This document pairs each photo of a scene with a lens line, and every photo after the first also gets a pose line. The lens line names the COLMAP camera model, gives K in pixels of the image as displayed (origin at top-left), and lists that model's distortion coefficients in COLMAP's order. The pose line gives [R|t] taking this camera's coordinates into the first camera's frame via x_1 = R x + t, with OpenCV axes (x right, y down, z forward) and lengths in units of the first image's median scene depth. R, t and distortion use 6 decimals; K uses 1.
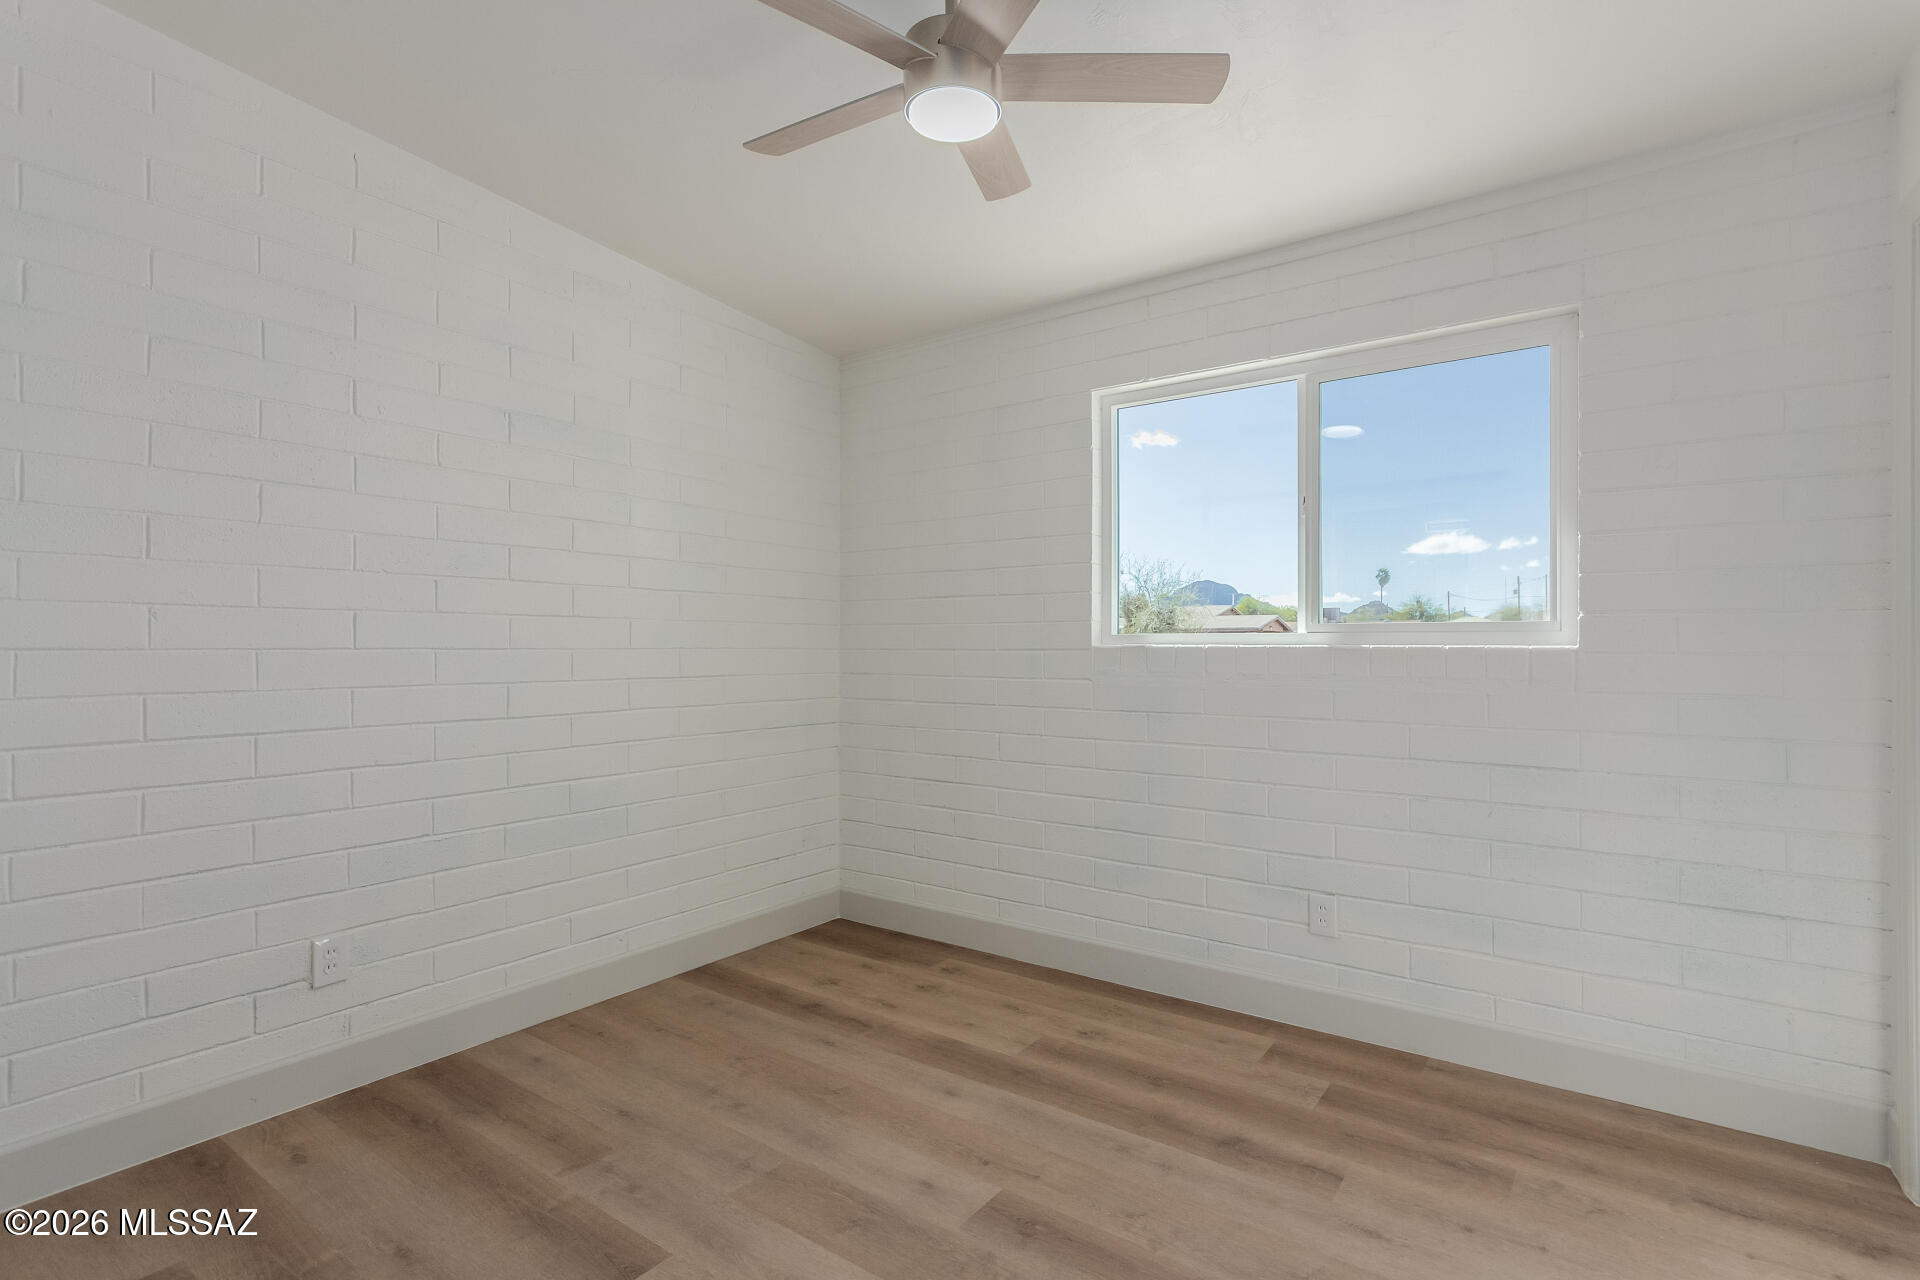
lens RADIAL K [[882.4, 0, 978.9], [0, 882.4, 645.8], [0, 0, 1]] dist [0.003157, -0.000950]
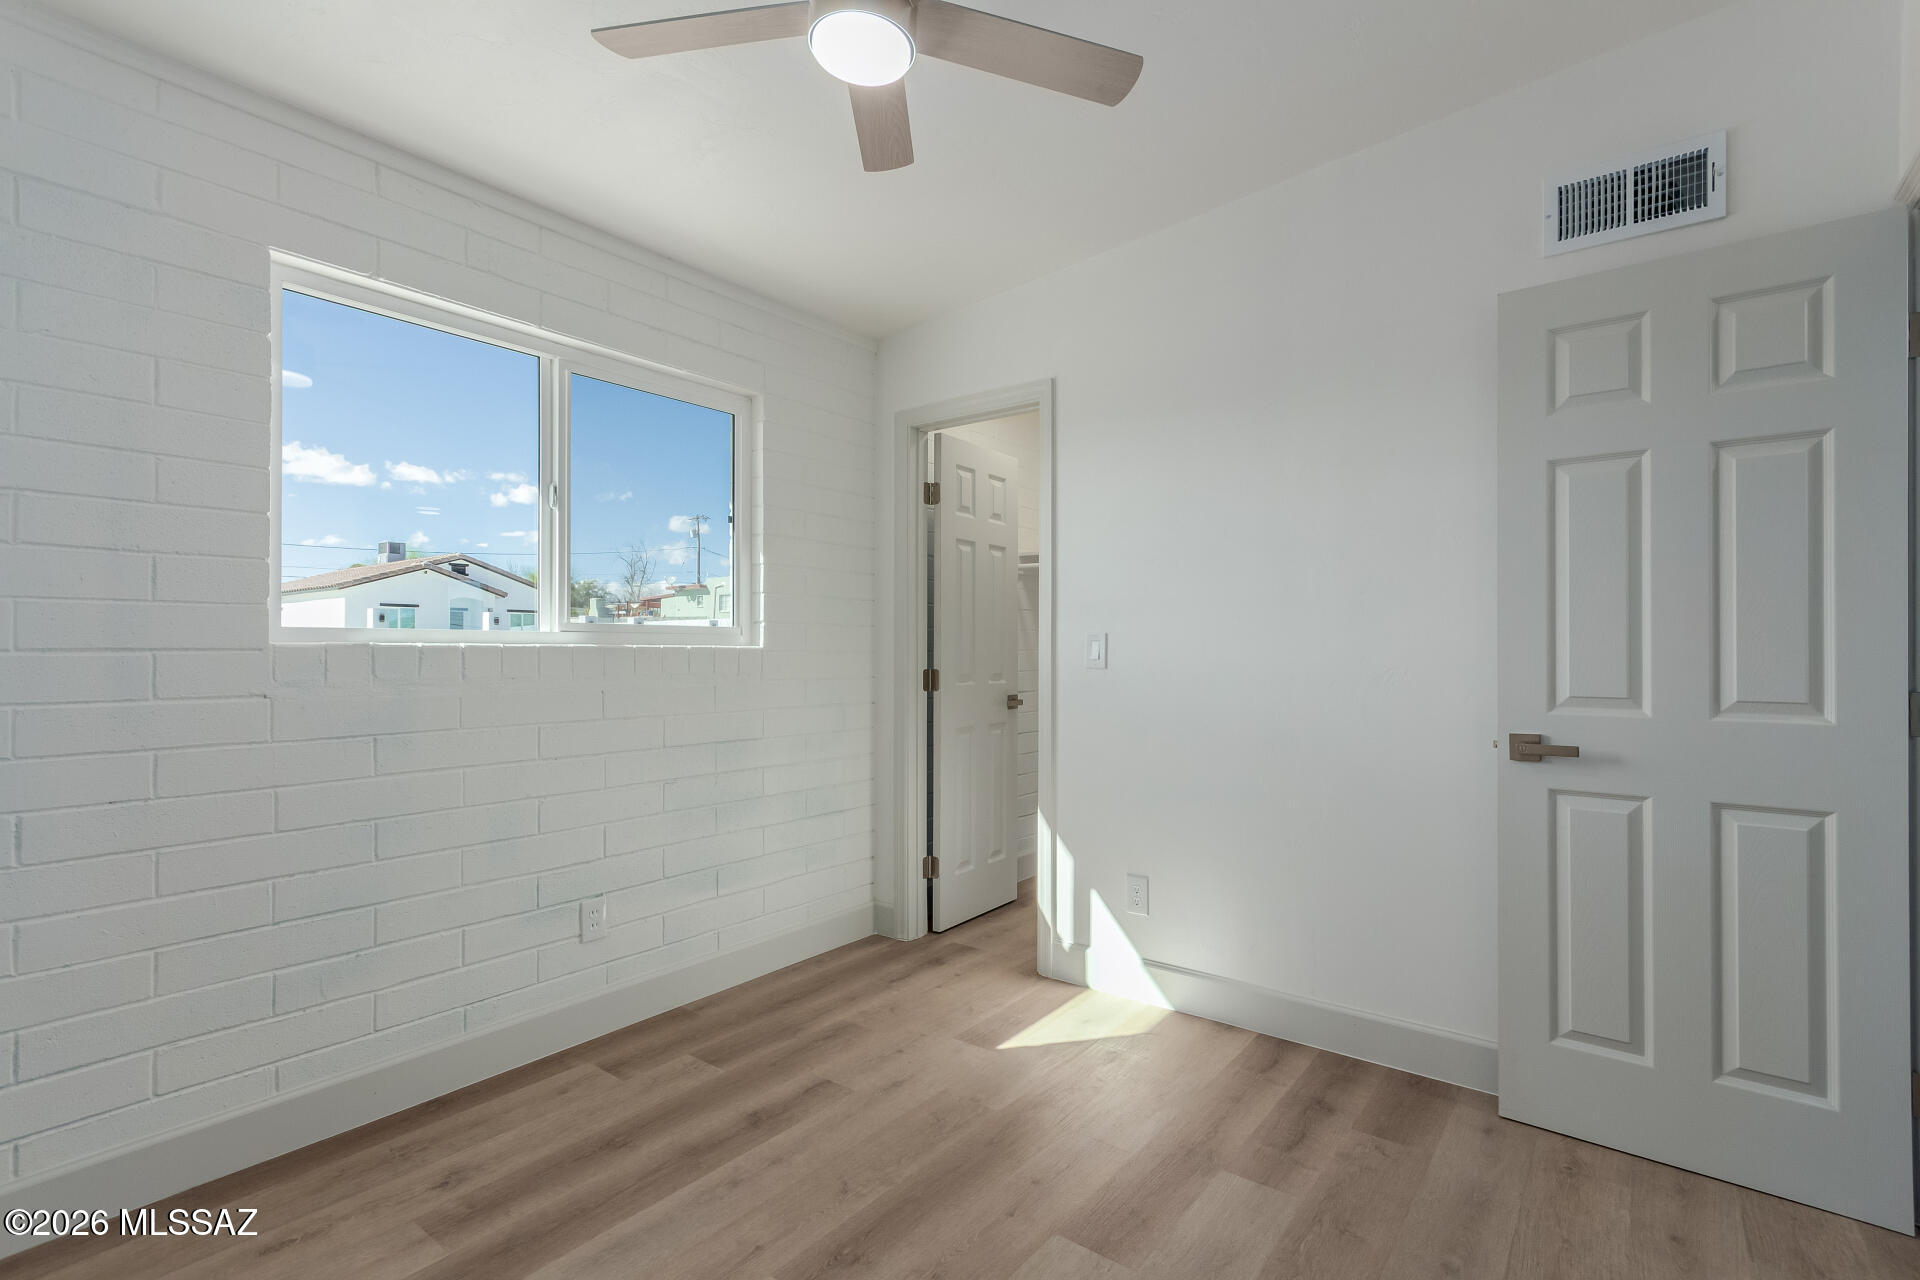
lens RADIAL K [[882.4, 0, 978.9], [0, 882.4, 645.8], [0, 0, 1]] dist [0.003157, -0.000950]
pose [[0.040460, 0.004336, 0.999172, -0.687558], [-0.003599, 0.999985, -0.004194, 0.003403], [-0.999175, -0.003426, 0.040475, 0.634277]]
